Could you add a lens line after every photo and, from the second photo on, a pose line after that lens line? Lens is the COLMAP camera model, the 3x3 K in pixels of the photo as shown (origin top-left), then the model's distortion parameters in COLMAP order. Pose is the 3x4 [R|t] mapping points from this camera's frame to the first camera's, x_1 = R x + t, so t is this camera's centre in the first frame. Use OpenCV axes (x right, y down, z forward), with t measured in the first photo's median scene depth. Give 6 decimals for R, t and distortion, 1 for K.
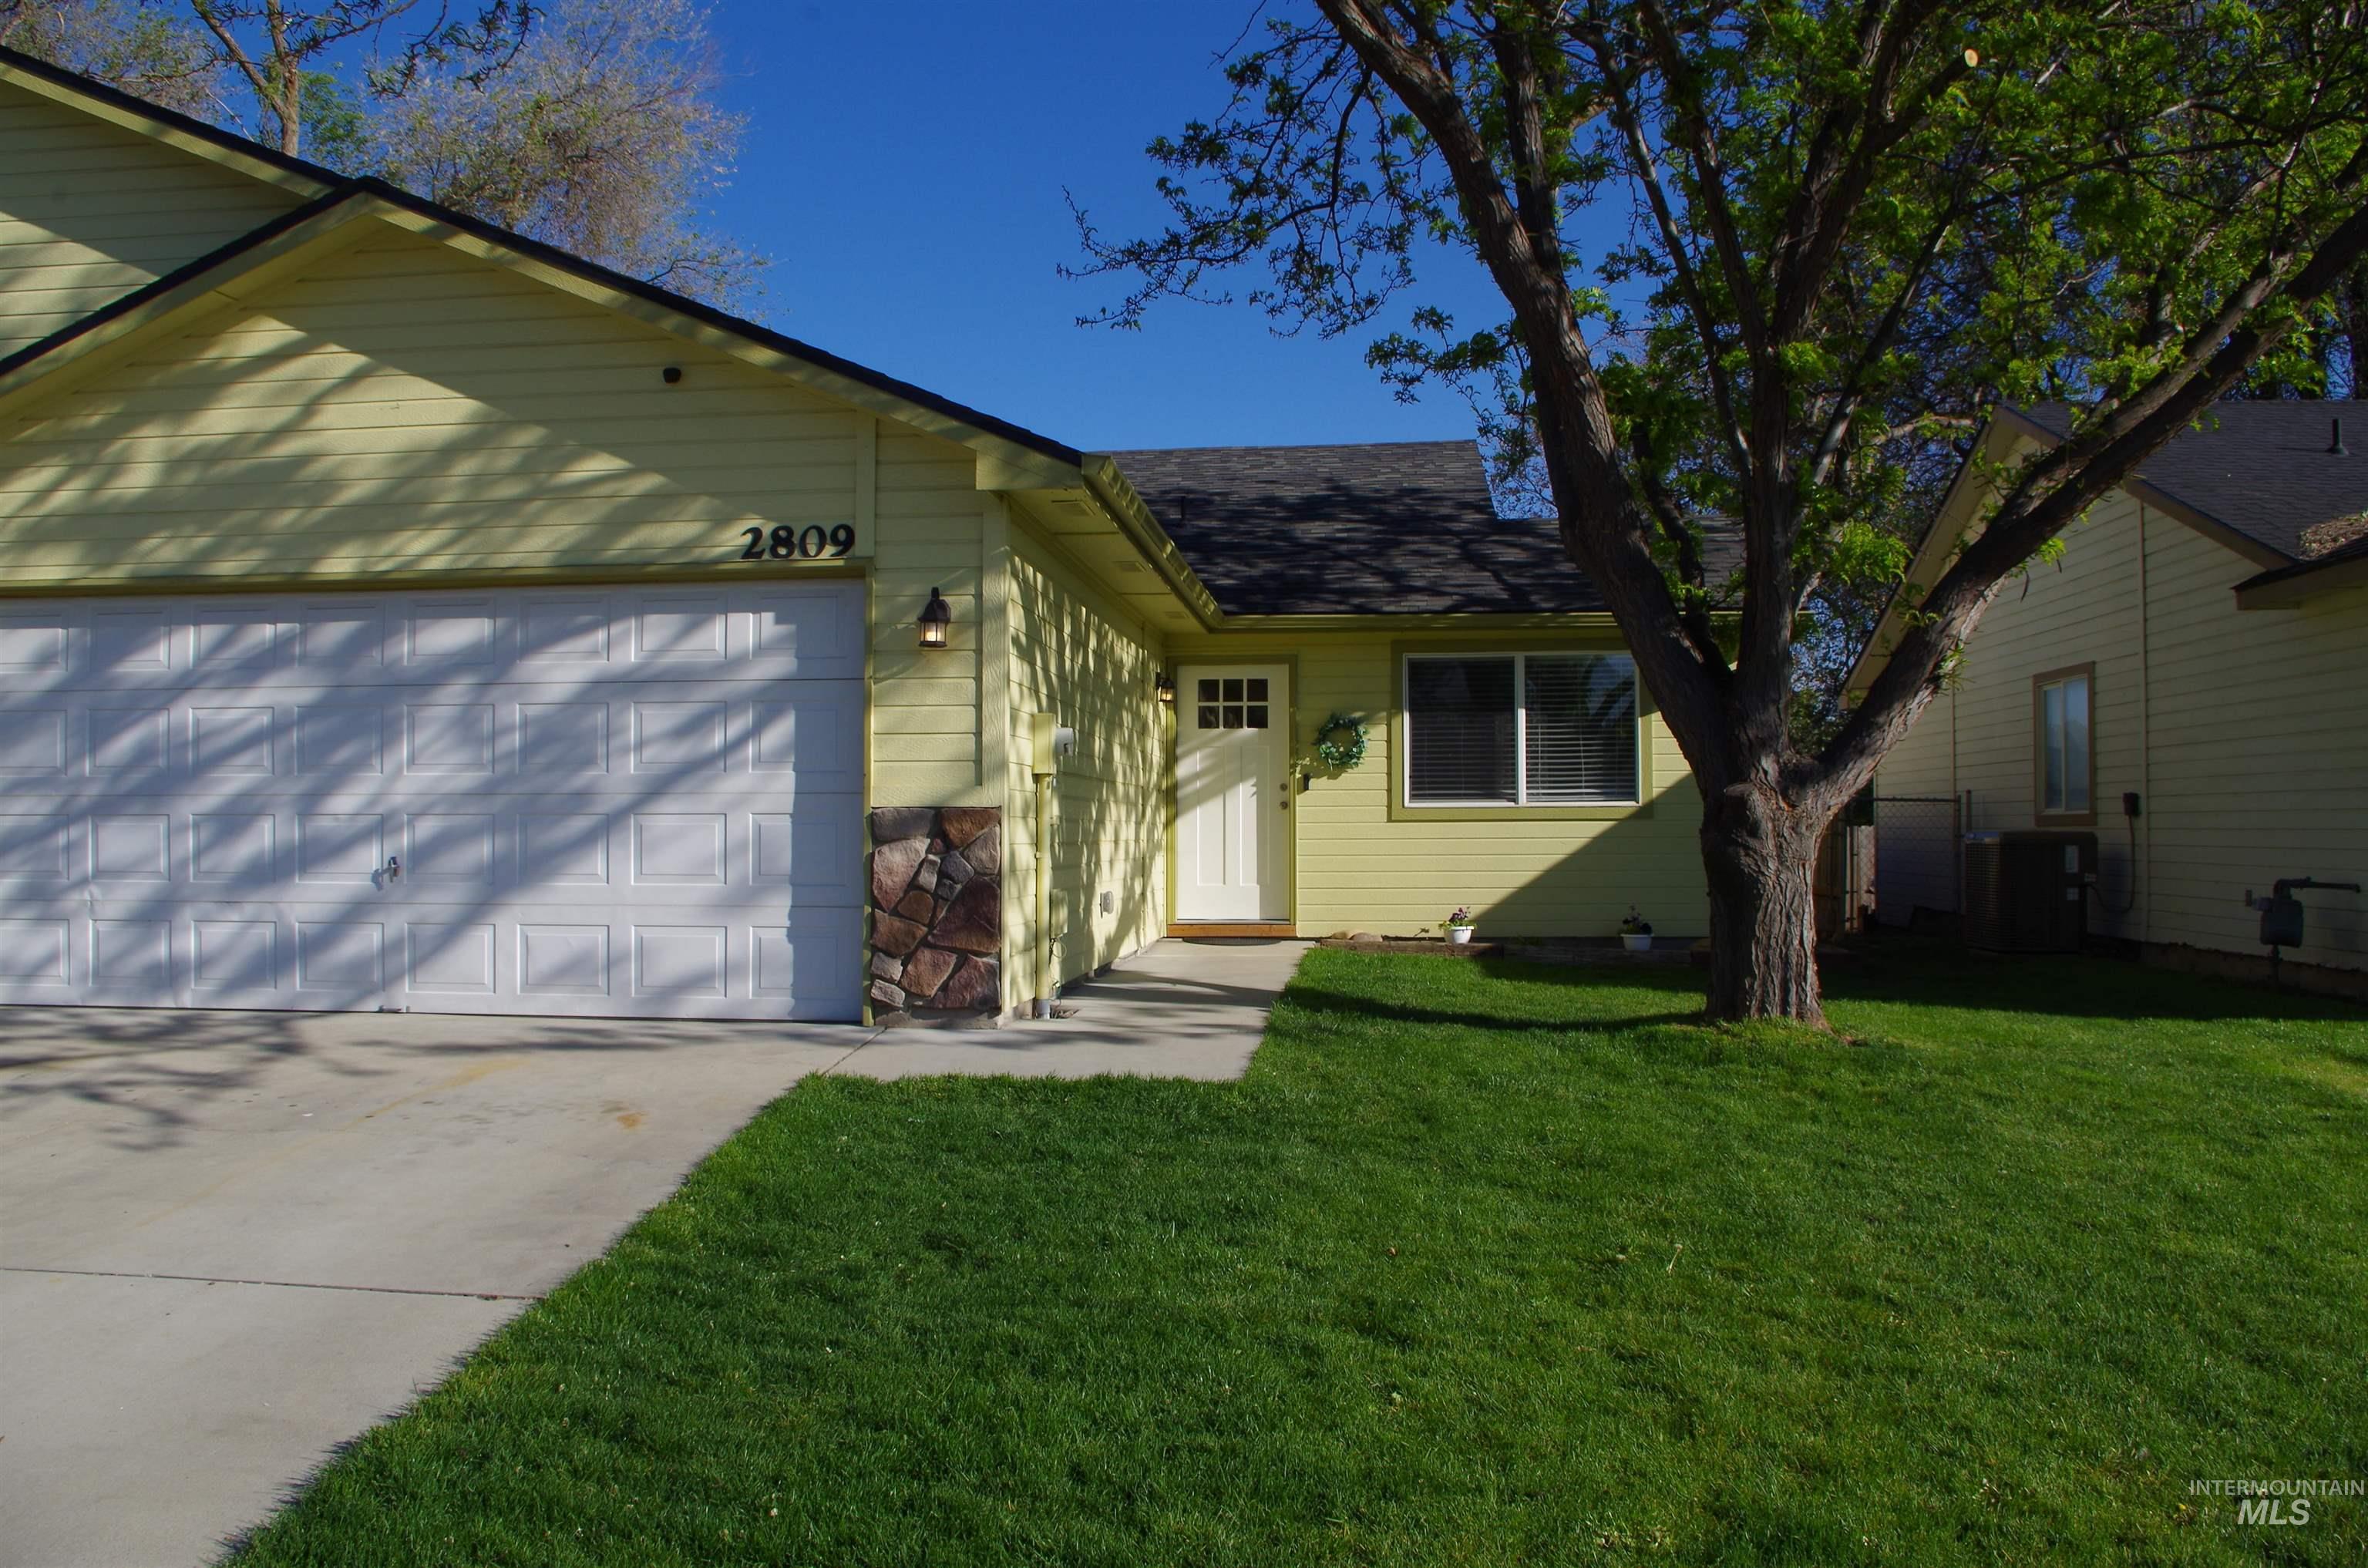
lens RADIAL K [[1830.2, 0, 1179.1], [0, 1830.2, 774.7], [0, 0, 1]] dist [-0.095263, 0.049166]
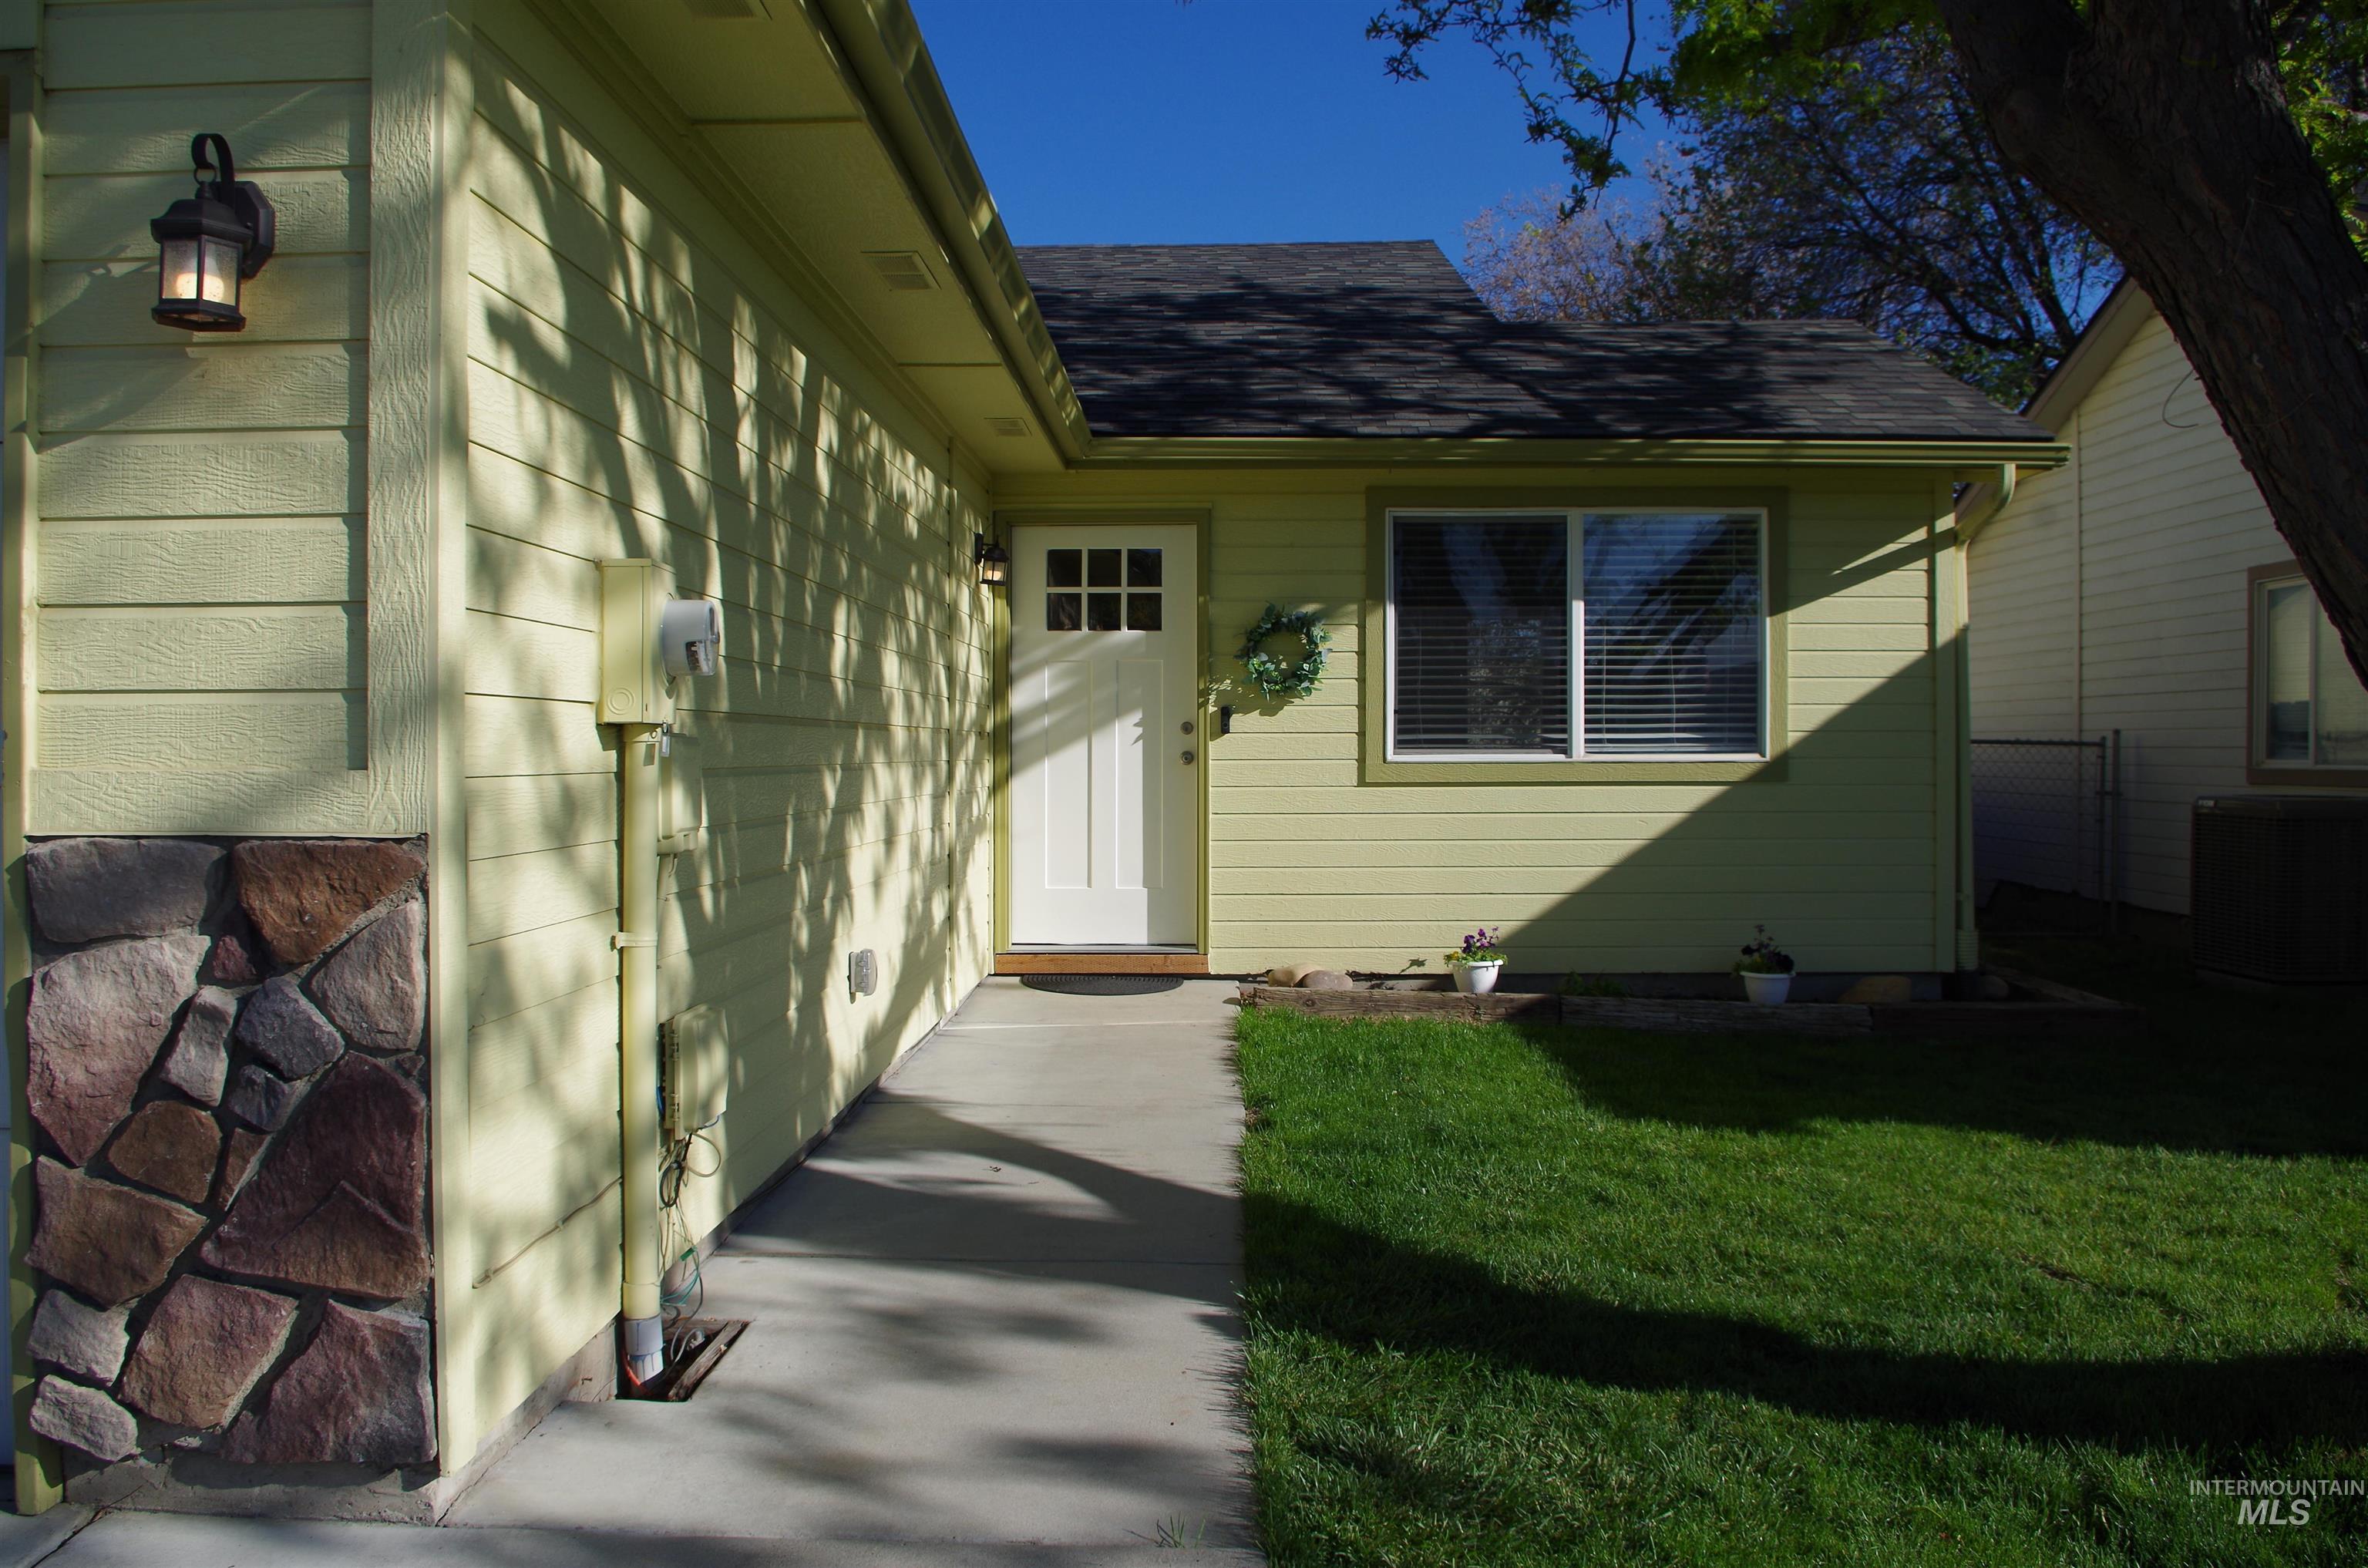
lens RADIAL K [[1830.2, 0, 1179.1], [0, 1830.2, 774.7], [0, 0, 1]] dist [-0.095263, 0.049166]
pose [[0.996465, 0.000855, 0.084006, 0.003401], [-0.004590, 0.999009, 0.044281, -0.004429], [-0.083885, -0.044510, 0.995481, 0.402521]]
